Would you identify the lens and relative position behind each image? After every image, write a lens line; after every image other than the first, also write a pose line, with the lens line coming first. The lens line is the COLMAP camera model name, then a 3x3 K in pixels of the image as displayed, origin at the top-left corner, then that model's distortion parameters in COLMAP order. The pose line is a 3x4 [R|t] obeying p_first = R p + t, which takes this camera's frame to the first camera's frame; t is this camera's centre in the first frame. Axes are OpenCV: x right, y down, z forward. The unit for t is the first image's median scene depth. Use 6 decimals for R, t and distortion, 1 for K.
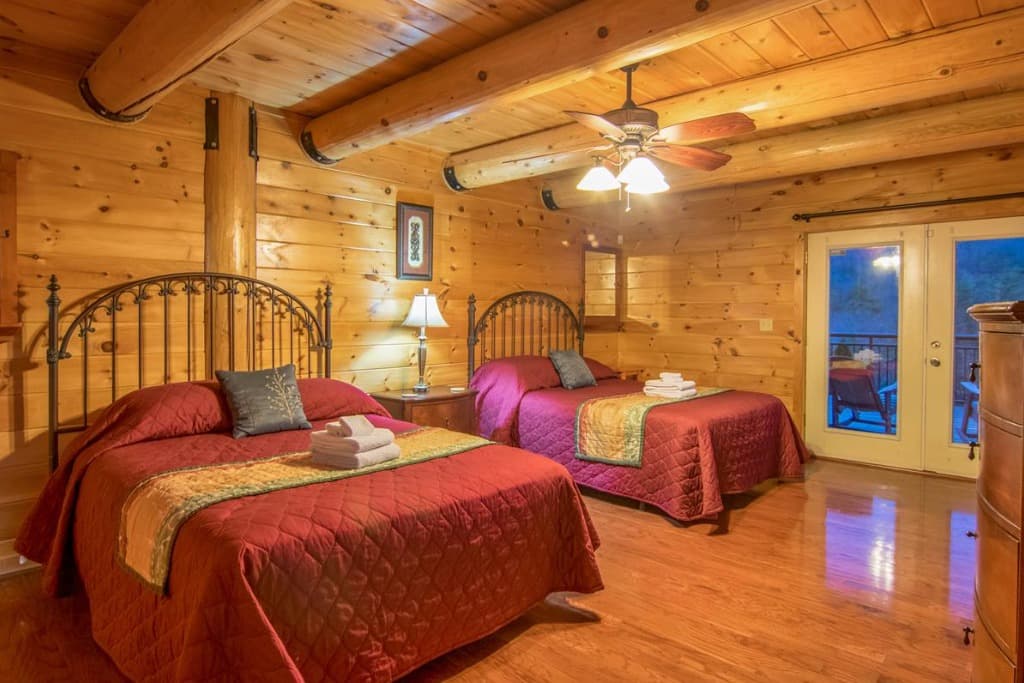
lens RADIAL K [[597.0, 0, 506.1], [0, 597.0, 320.3], [0, 0, 1]] dist [-0.003667, -0.000914]
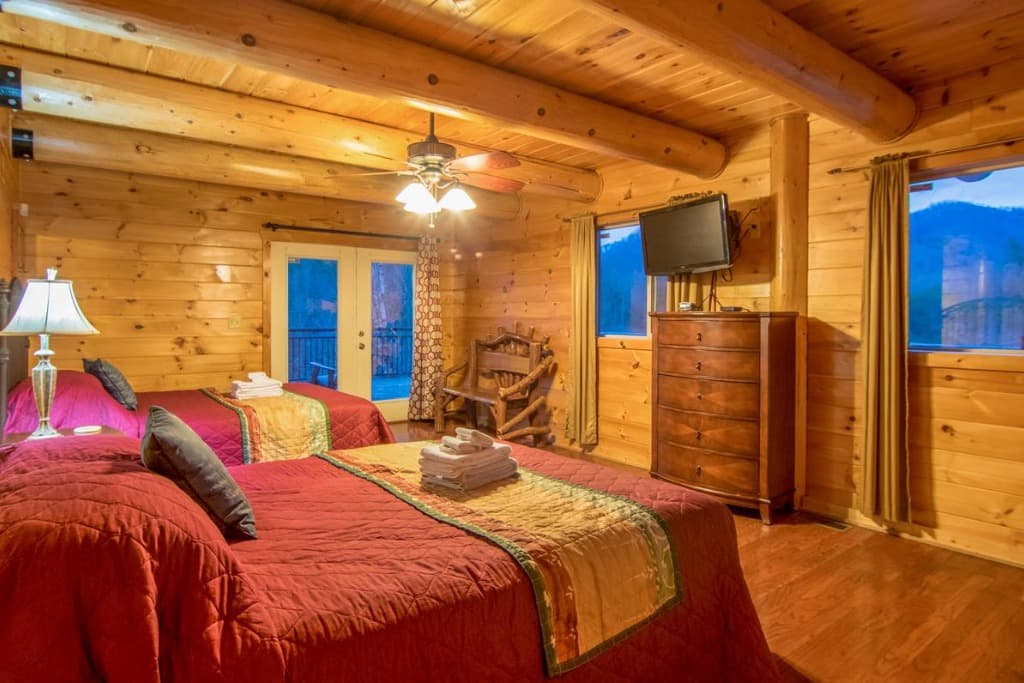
lens RADIAL K [[597.0, 0, 506.1], [0, 597.0, 320.3], [0, 0, 1]] dist [-0.003667, -0.000914]
pose [[0.157935, -0.013094, 0.987363, -0.650481], [0.005731, 0.999907, 0.012344, -0.007420], [-0.987433, 0.003709, 0.157995, 0.459386]]
